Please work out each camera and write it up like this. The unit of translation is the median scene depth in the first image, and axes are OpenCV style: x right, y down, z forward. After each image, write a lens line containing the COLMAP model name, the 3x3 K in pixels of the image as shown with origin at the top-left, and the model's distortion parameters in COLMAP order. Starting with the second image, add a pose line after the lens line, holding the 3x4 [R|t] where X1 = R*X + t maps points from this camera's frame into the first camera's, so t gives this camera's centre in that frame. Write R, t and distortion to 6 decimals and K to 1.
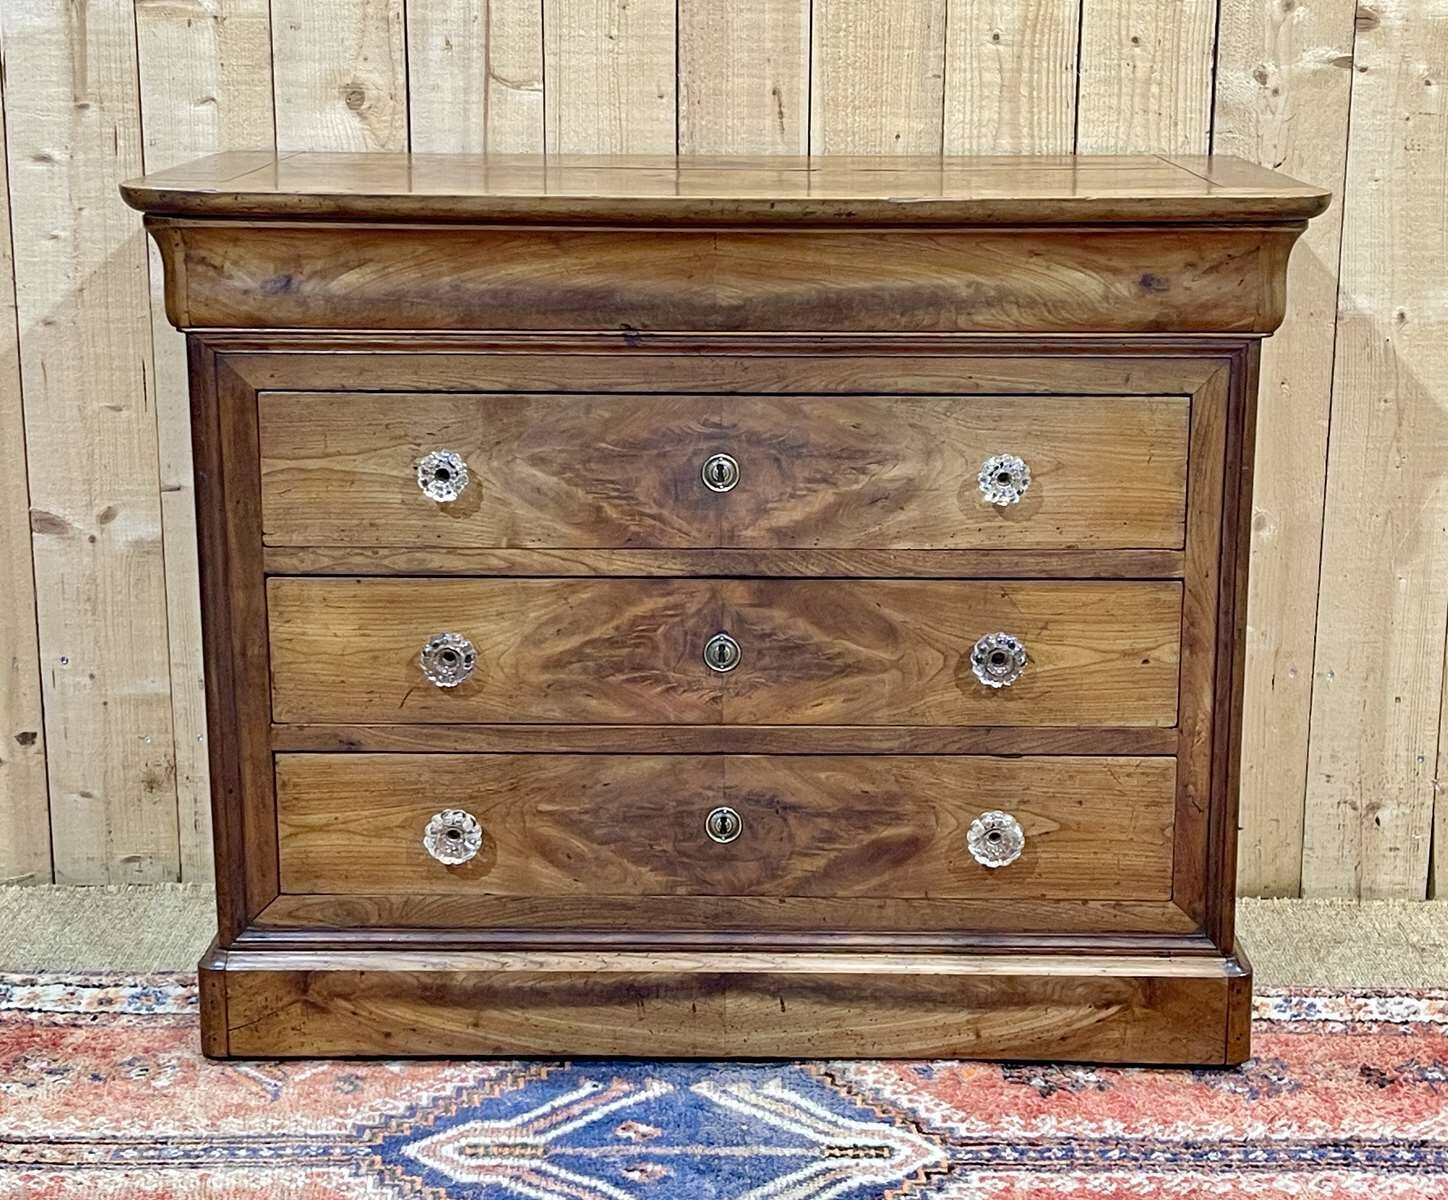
lens RADIAL K [[2481.1, 0, 749.5], [0, 2481.1, 575.3], [0, 0, 1]] dist [0.085852, 0.000000]
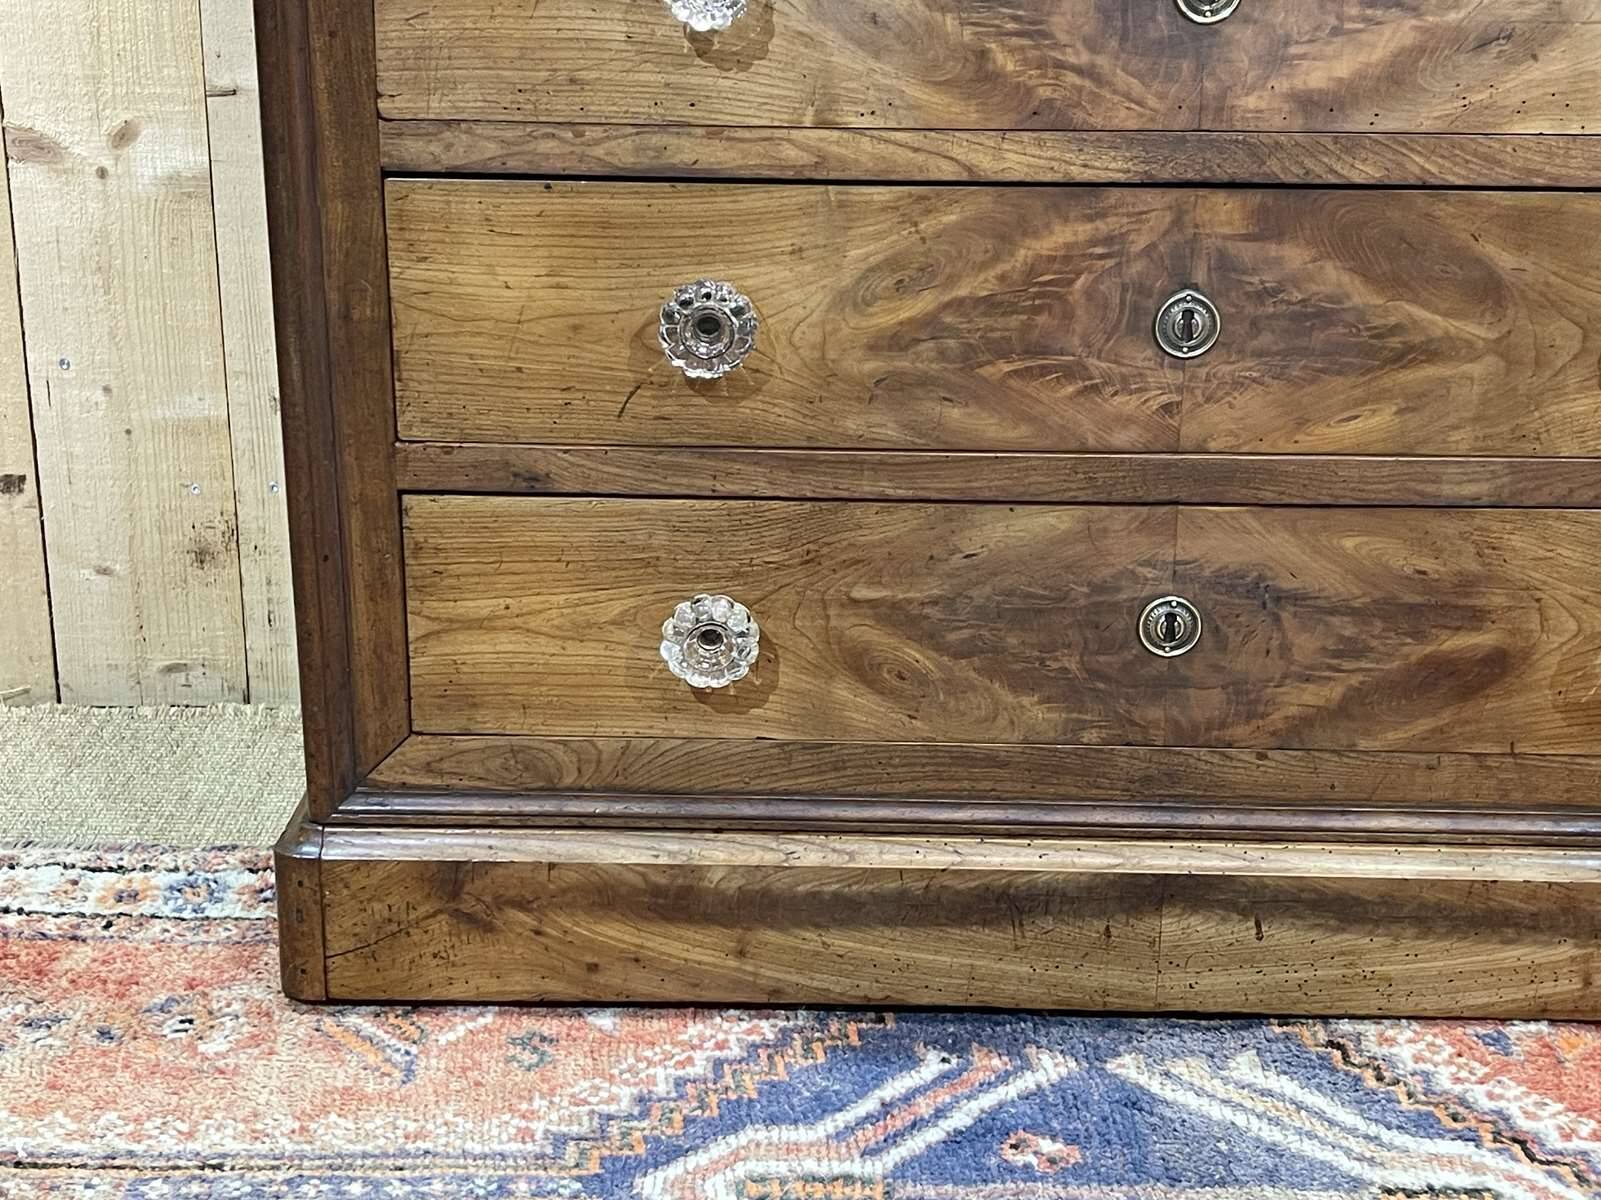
lens RADIAL K [[2346.7, 0, 802.6], [0, 2346.7, 620.4], [0, 0, 1]] dist [0.071521, 0.000000]
pose [[0.999950, 0.009831, 0.001707, -0.098049], [-0.009948, 0.995474, 0.094512, 0.048182], [-0.000770, -0.094524, 0.995522, 0.453243]]
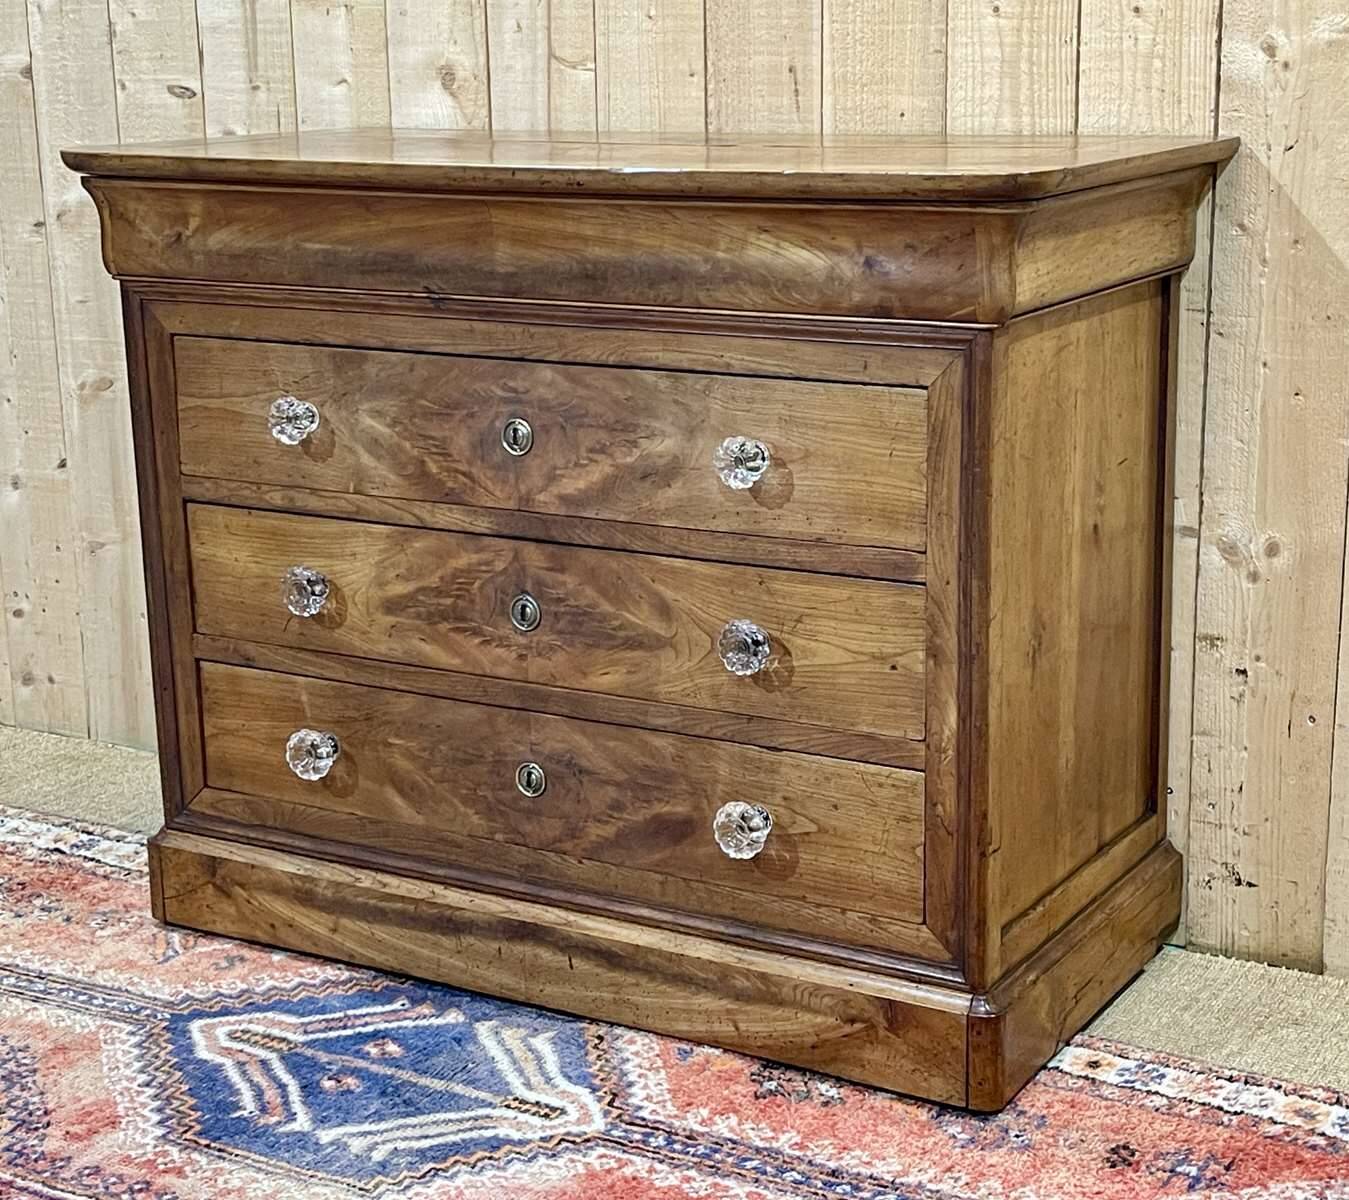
lens RADIAL K [[2391.1, 0, 694.1], [0, 2391.1, 618.9], [0, 0, 1]] dist [0.089806, 0.000000]
pose [[0.865245, 0.105766, -0.490066, 0.531727], [-0.096913, 0.994342, 0.043491, -0.015882], [0.491894, 0.009863, 0.870599, 0.166576]]
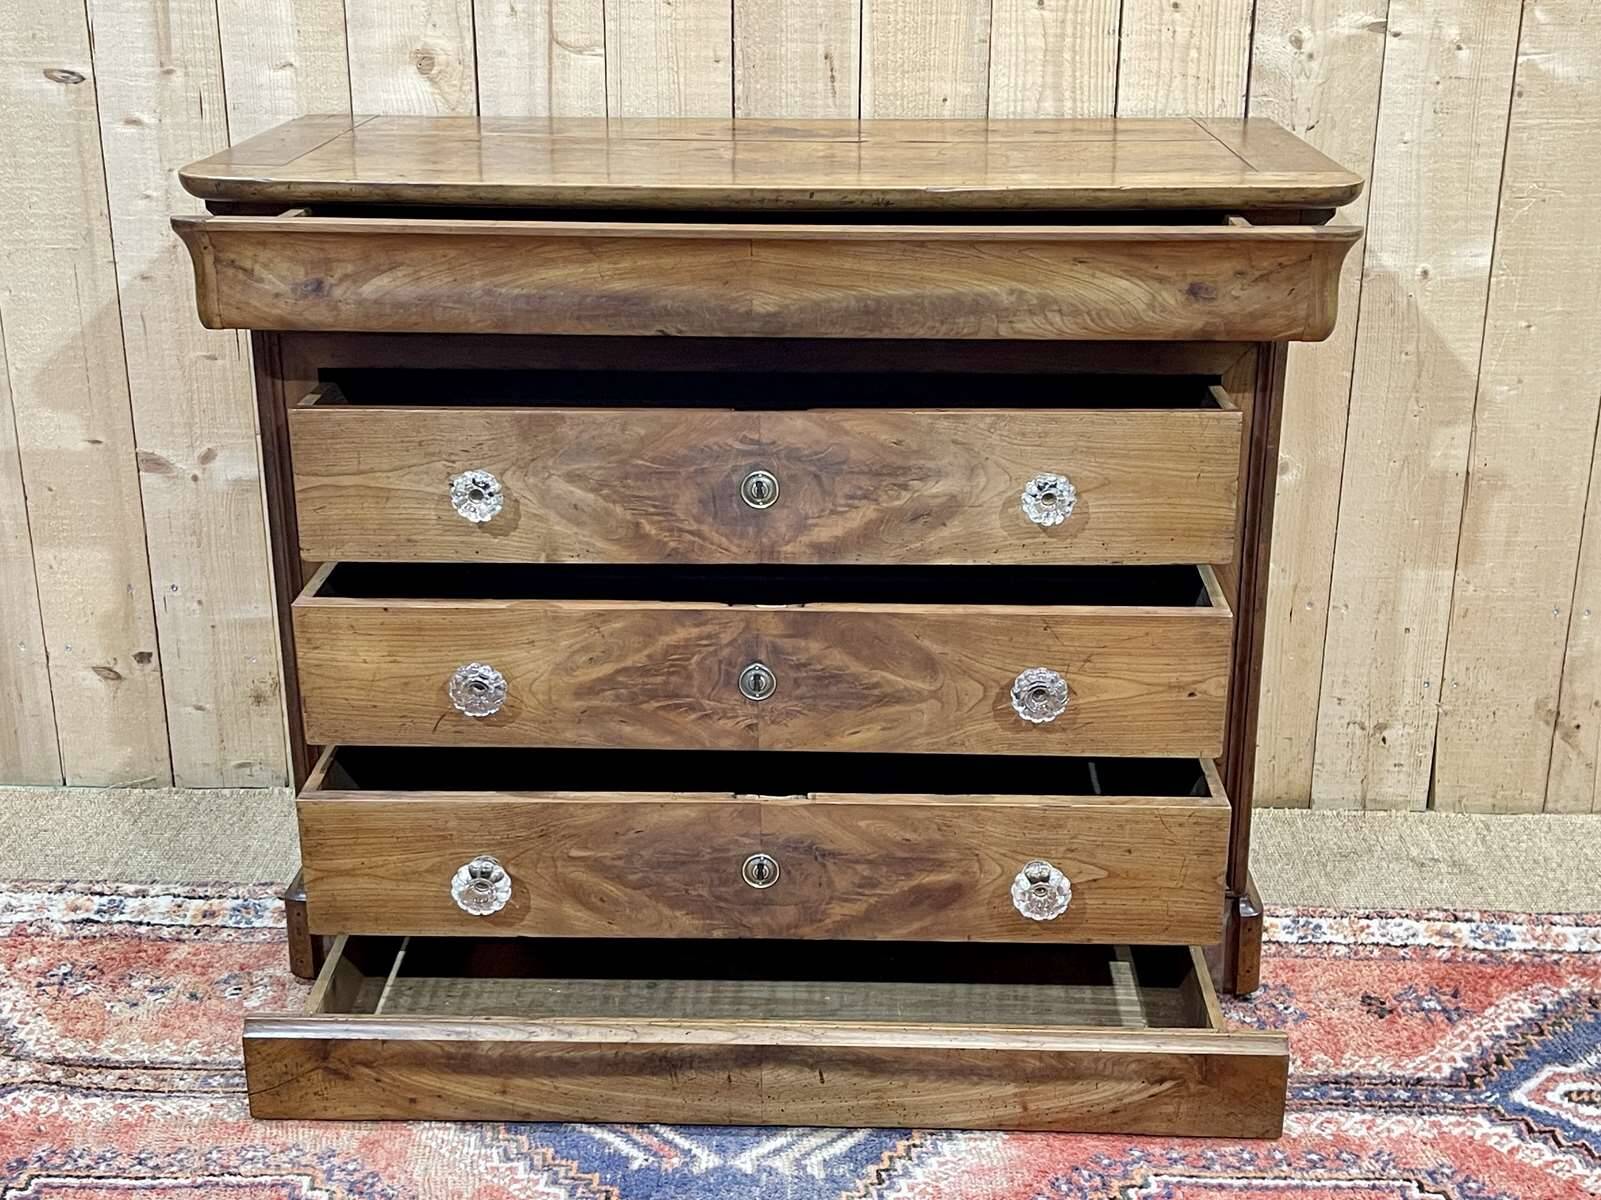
lens RADIAL K [[2070.7, 0, 797.4], [0, 2070.7, 615.2], [0, 0, 1]] dist [0.046240, 0.000000]
pose [[0.999670, 0.005558, -0.025078, 0.023724], [-0.002746, 0.993837, 0.110816, -0.066060], [0.025539, -0.110711, 0.993524, 0.126088]]
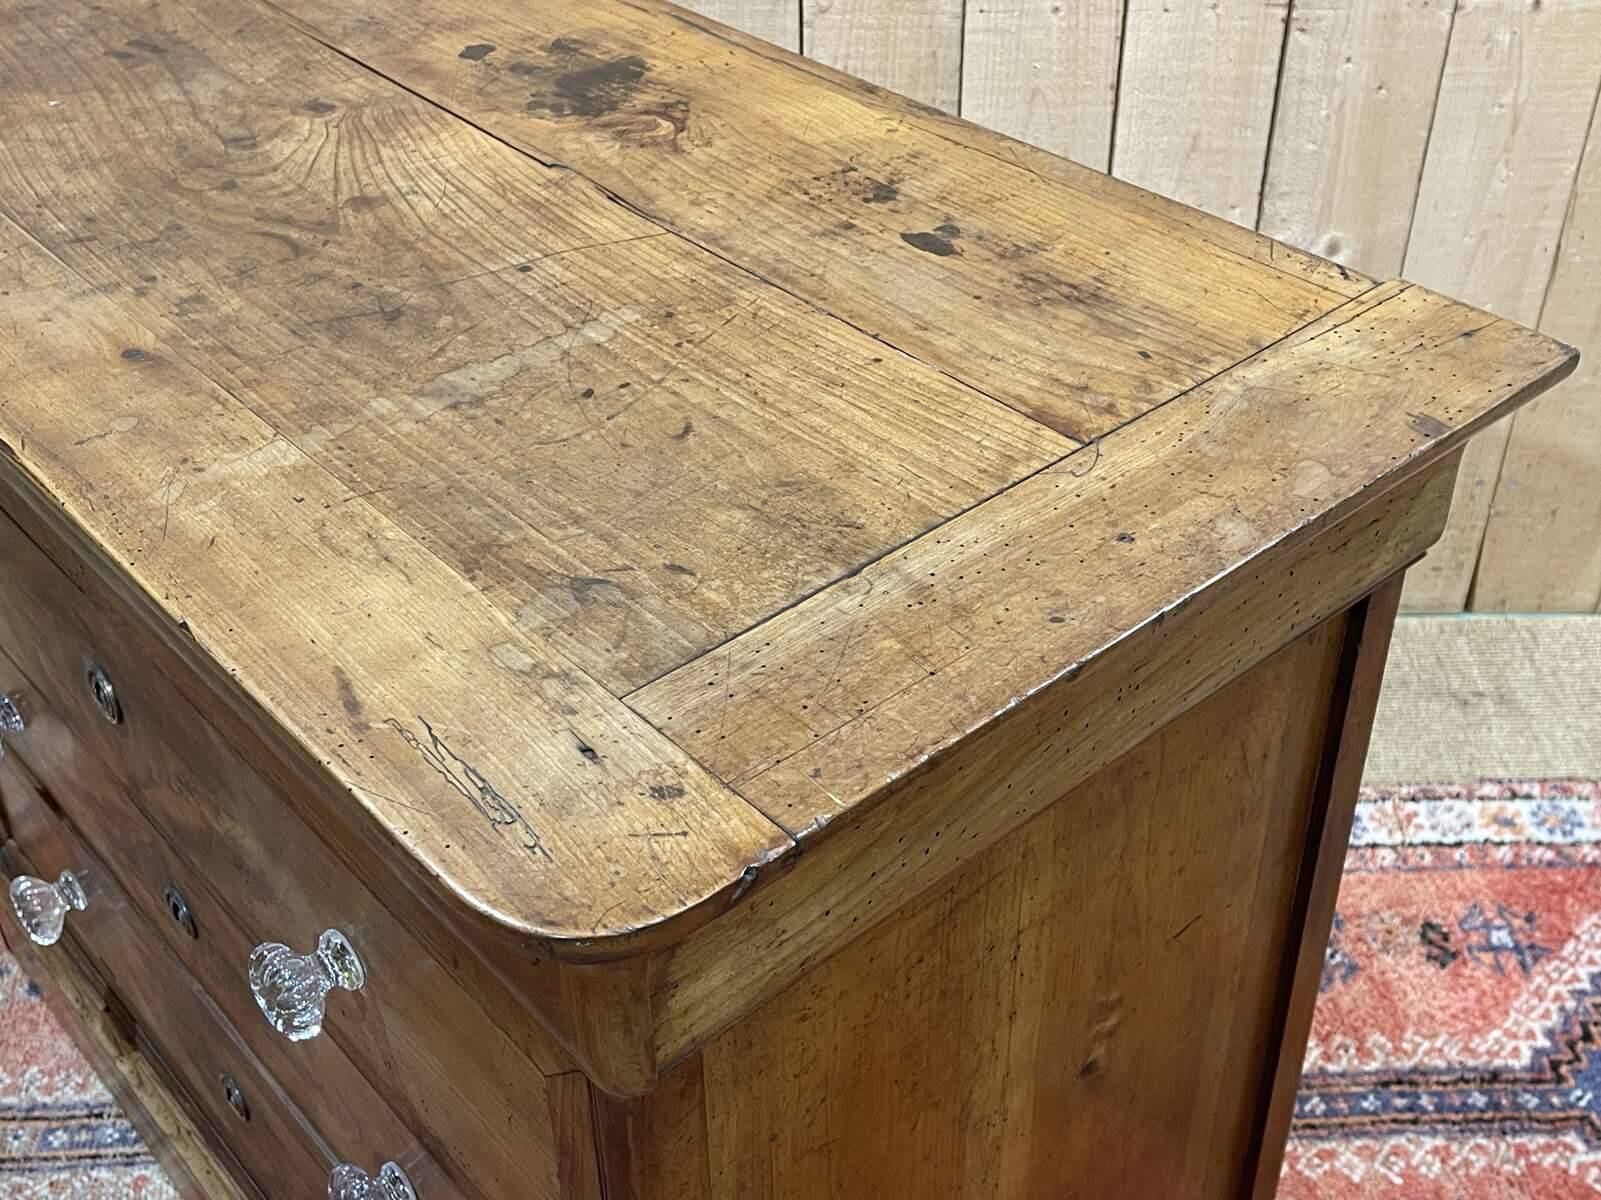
lens RADIAL K [[1848.2, 0, 797.2], [0, 1848.2, 587.2], [0, 0, 1]] dist [0.036268, 0.000000]
pose [[0.999731, -0.022768, 0.004331, 0.017075], [0.019383, 0.923825, 0.382323, -0.190018], [-0.012706, -0.382136, 0.924019, 0.430957]]
